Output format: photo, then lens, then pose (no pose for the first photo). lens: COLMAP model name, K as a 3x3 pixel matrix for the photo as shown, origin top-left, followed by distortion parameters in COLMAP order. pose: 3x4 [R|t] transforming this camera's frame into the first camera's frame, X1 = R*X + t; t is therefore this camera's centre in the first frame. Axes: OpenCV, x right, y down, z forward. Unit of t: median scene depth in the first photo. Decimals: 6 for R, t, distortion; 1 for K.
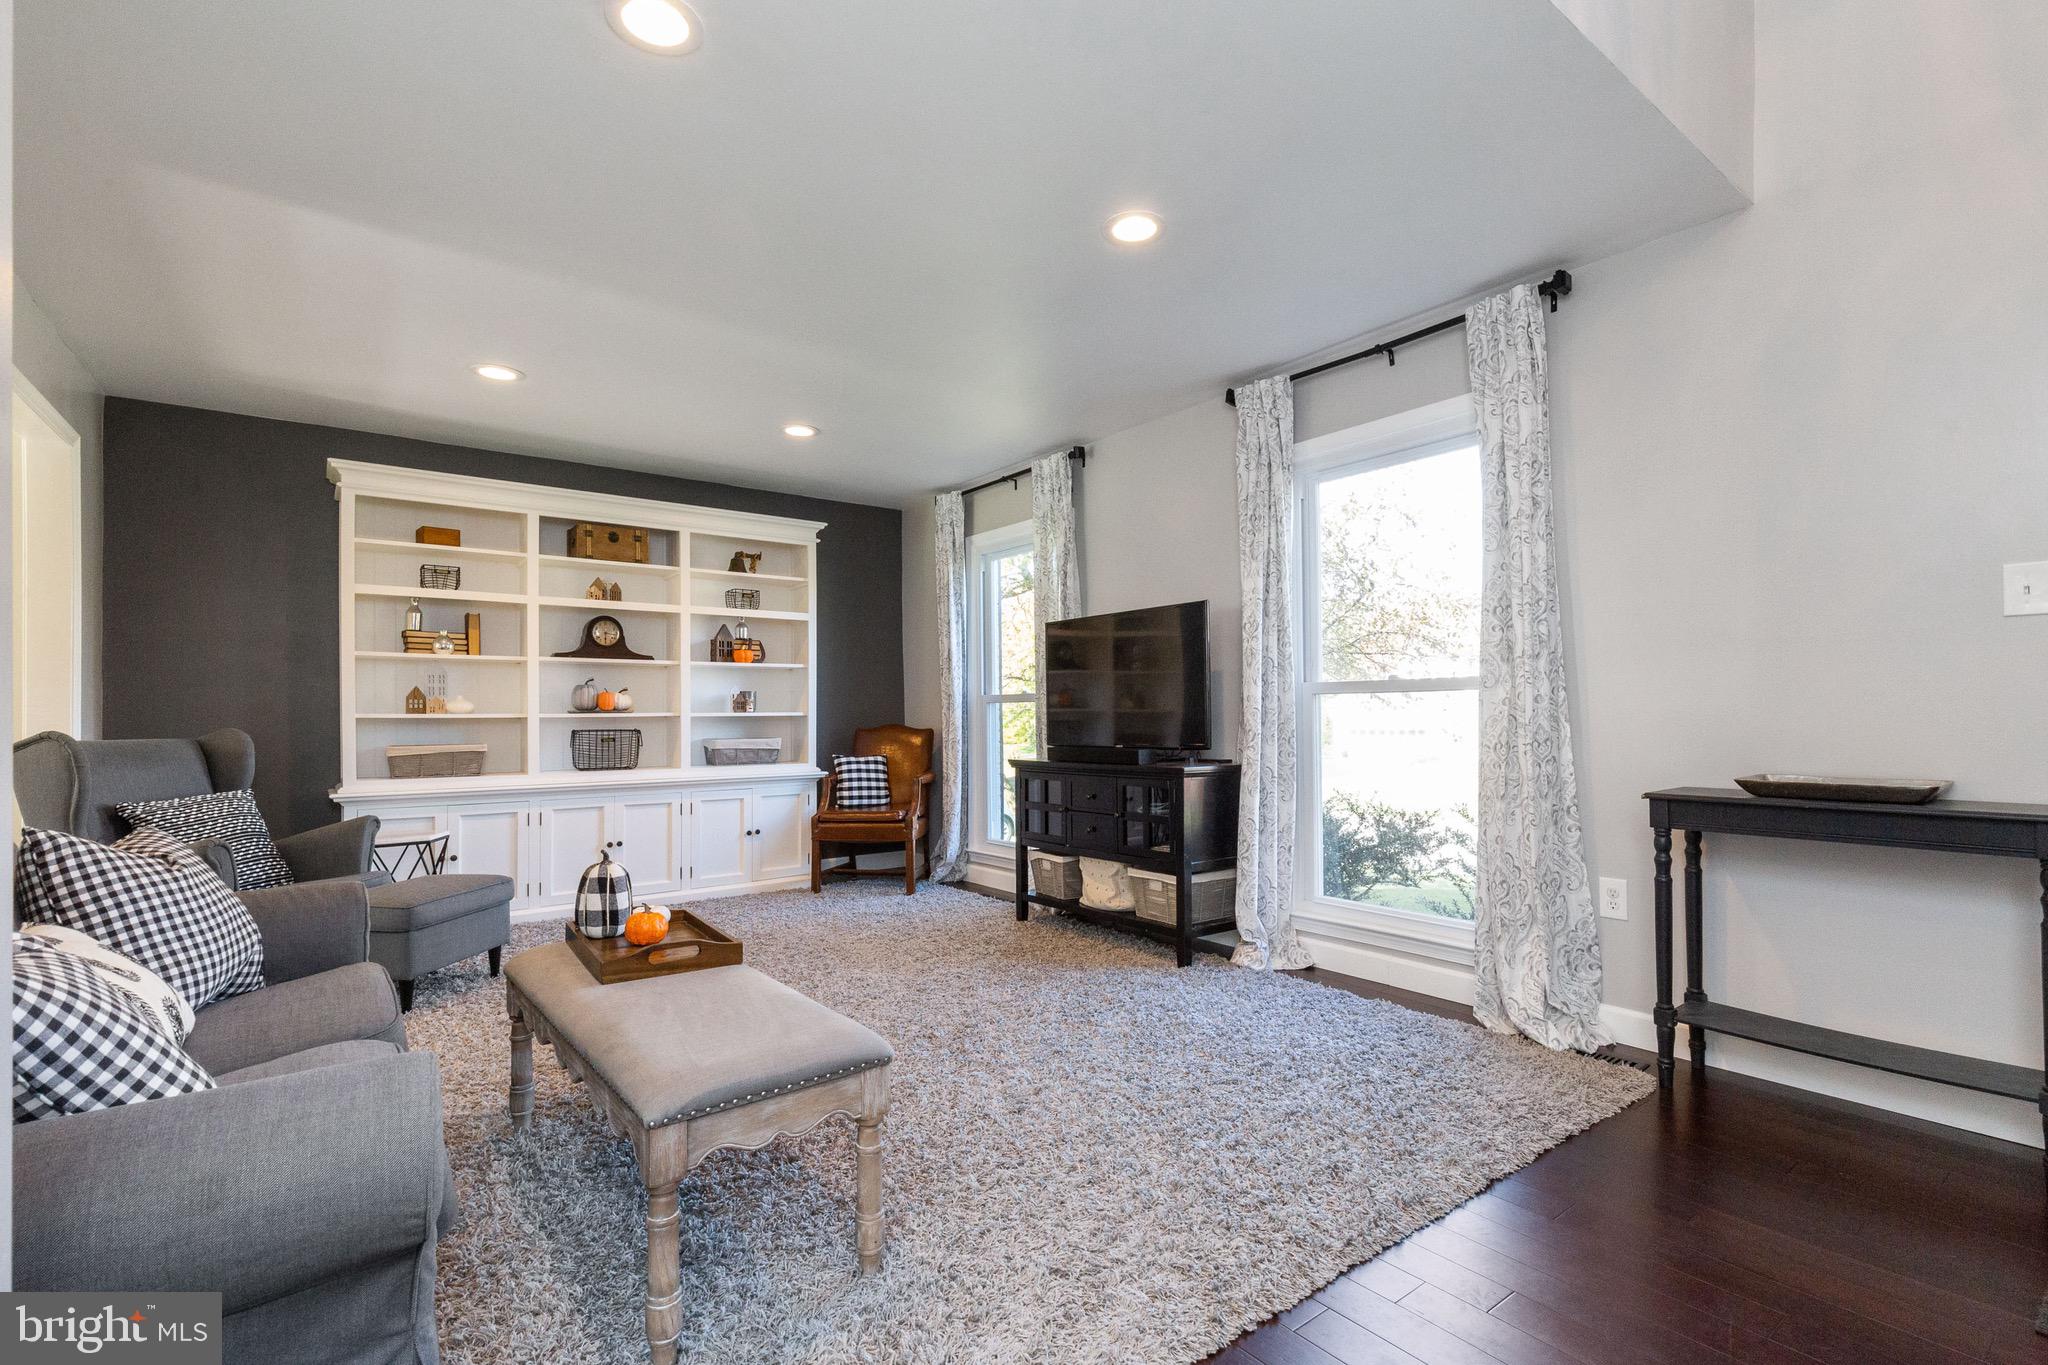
lens RADIAL K [[930.3, 0, 1001.8], [0, 930.3, 719.6], [0, 0, 1]] dist [0.006938, -0.003280]
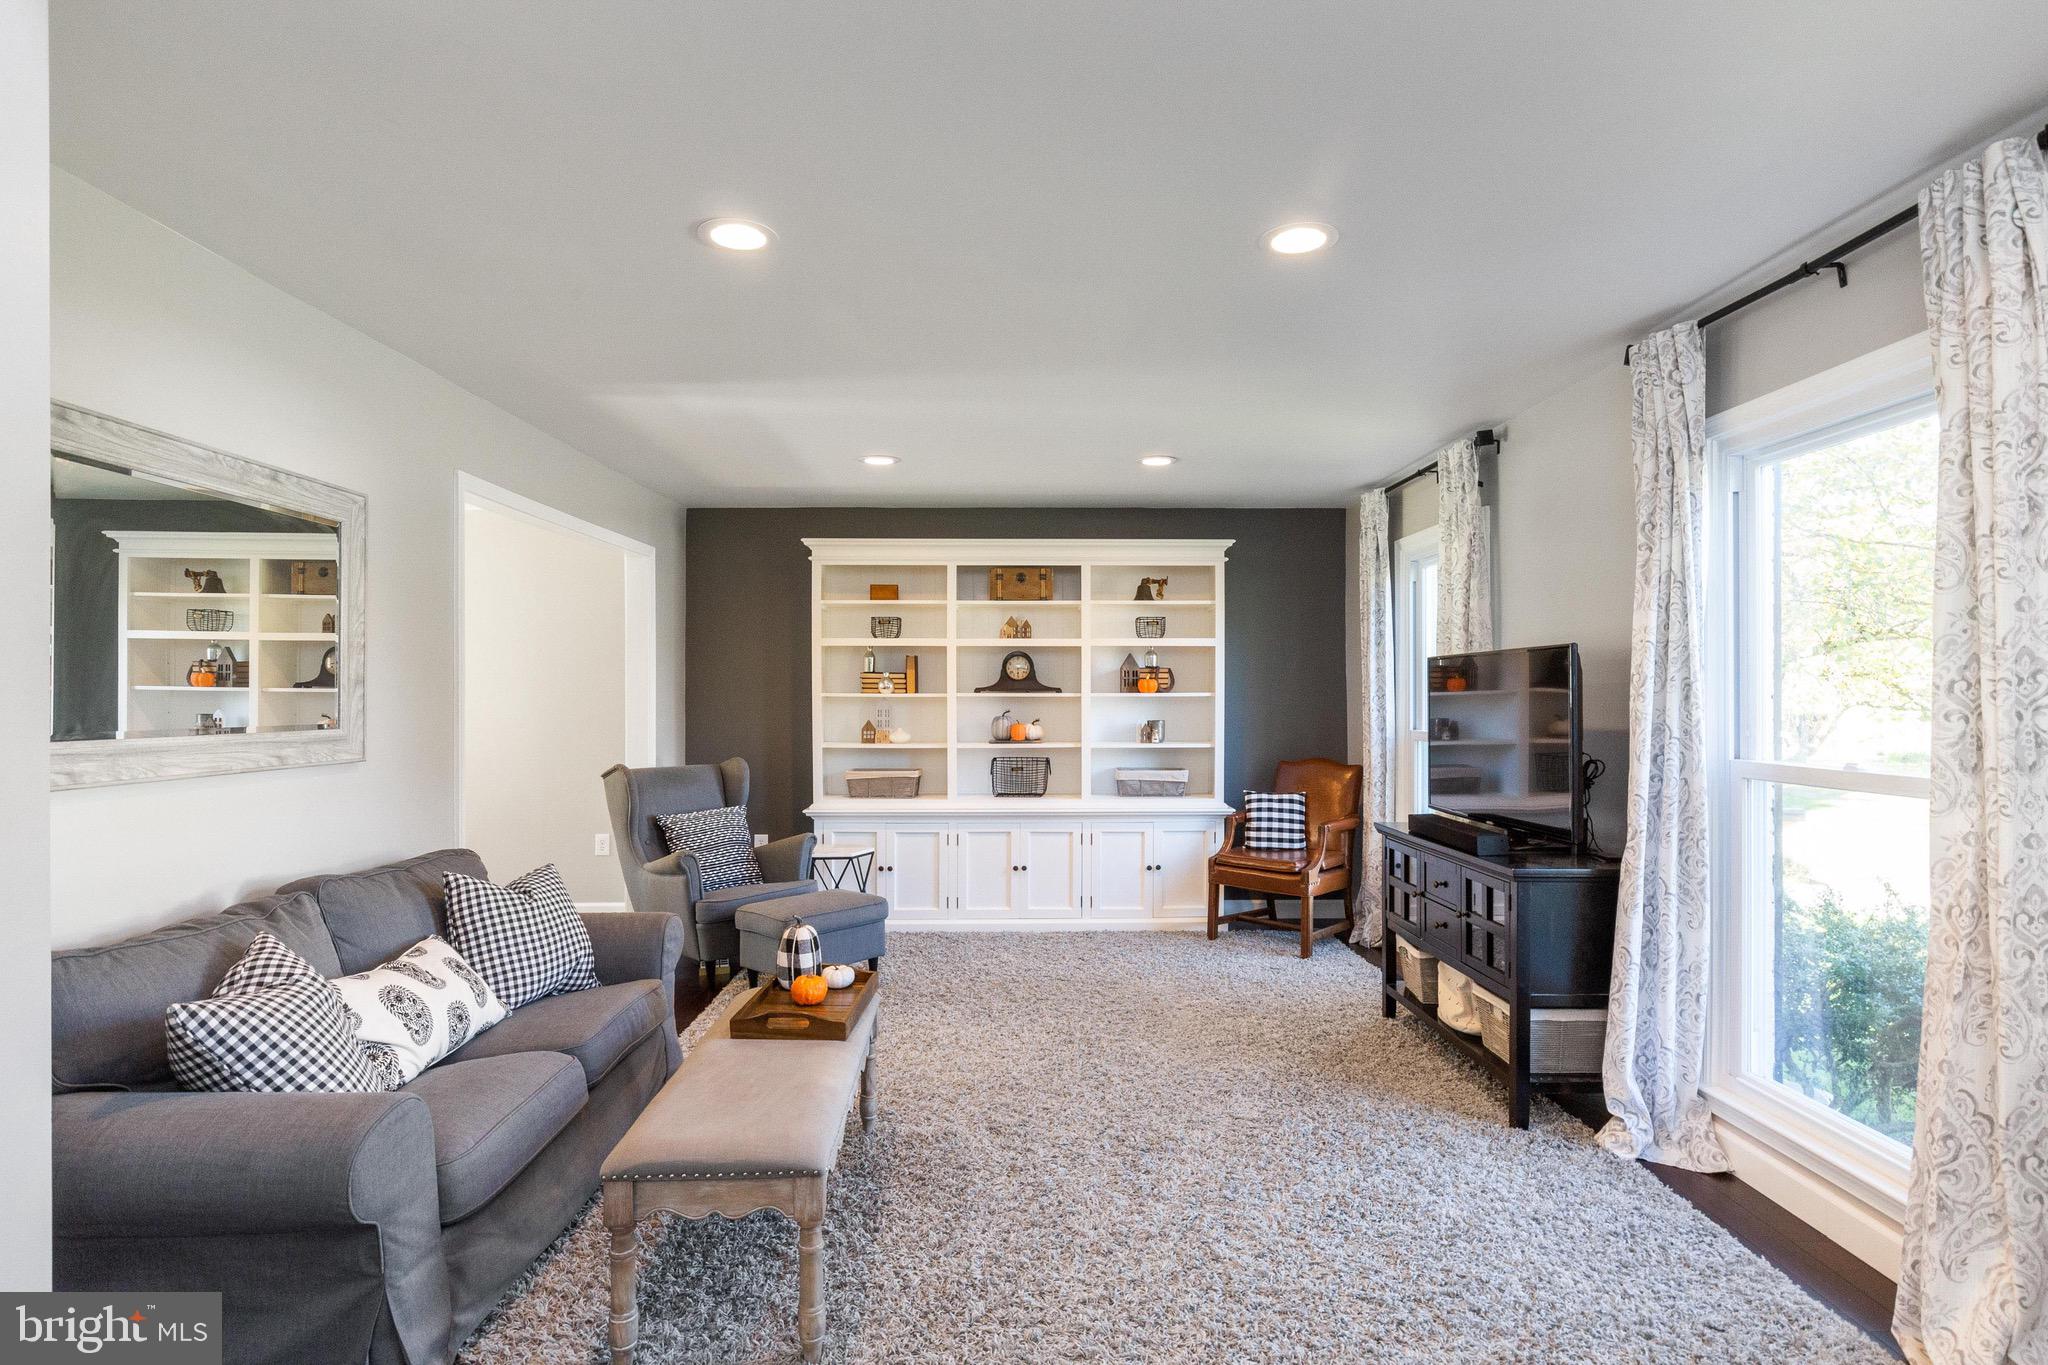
lens RADIAL K [[1009.7, 0, 997.0], [0, 1009.7, 714.9], [0, 0, 1]] dist [-0.004761, 0.001237]
pose [[0.805931, 0.015037, -0.591819, 0.255115], [-0.004035, 0.999794, 0.019907, -0.067257], [0.591996, -0.013656, 0.805825, 0.063653]]
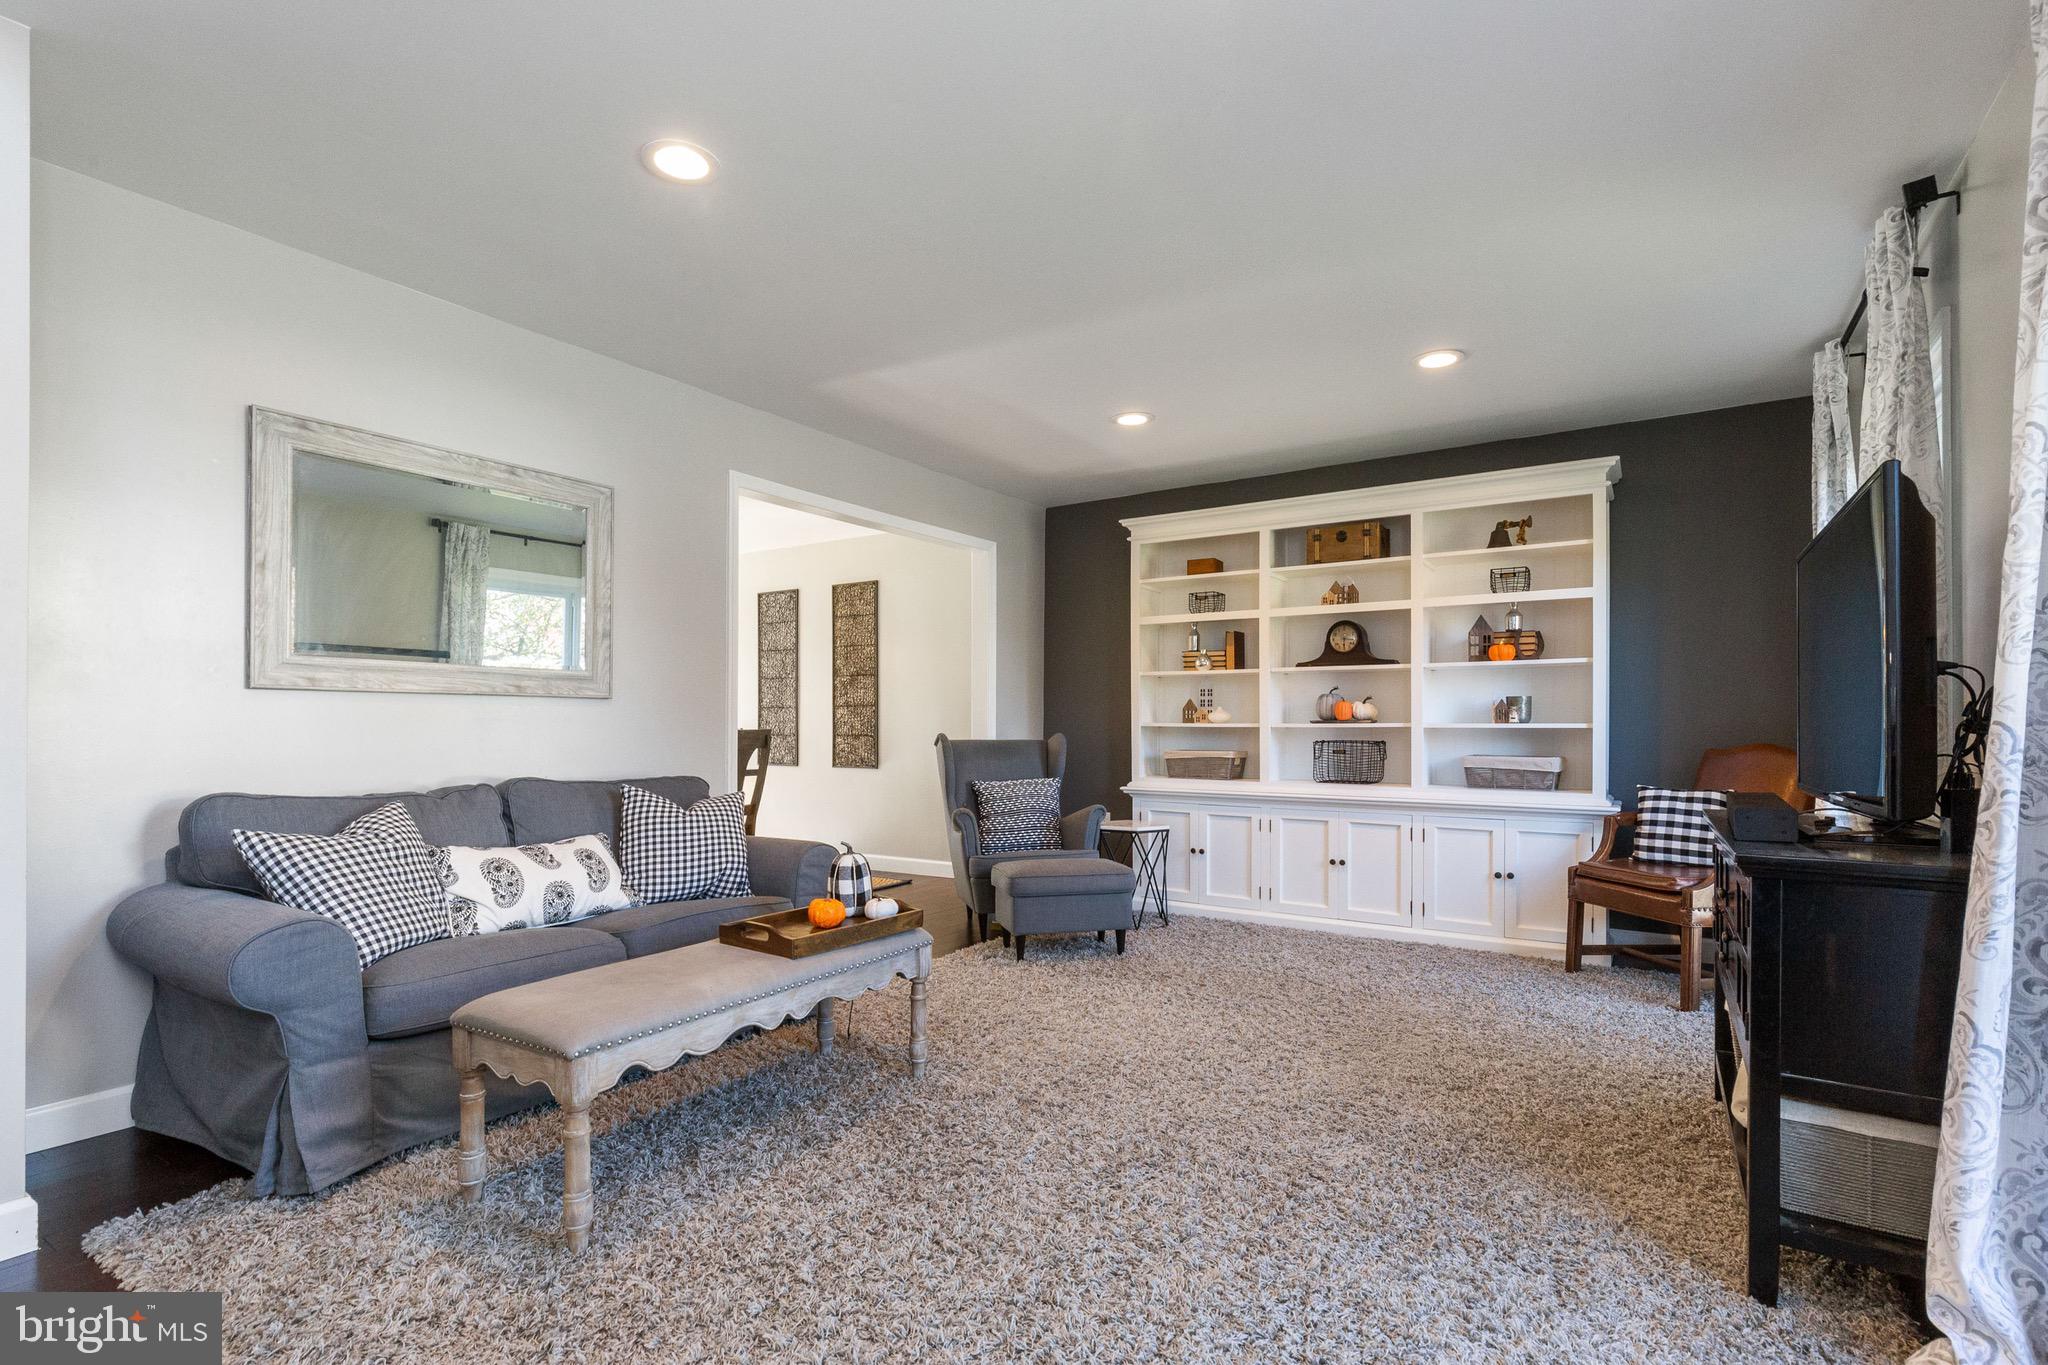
lens RADIAL K [[930.3, 0, 1023.2], [0, 930.3, 732.6], [0, 0, 1]] dist [0.006938, -0.003280]
pose [[0.360846, 0.015802, -0.932492, 0.367895], [-0.007733, 0.999873, 0.013952, -0.008845], [0.932593, 0.002177, 0.360922, 0.383272]]
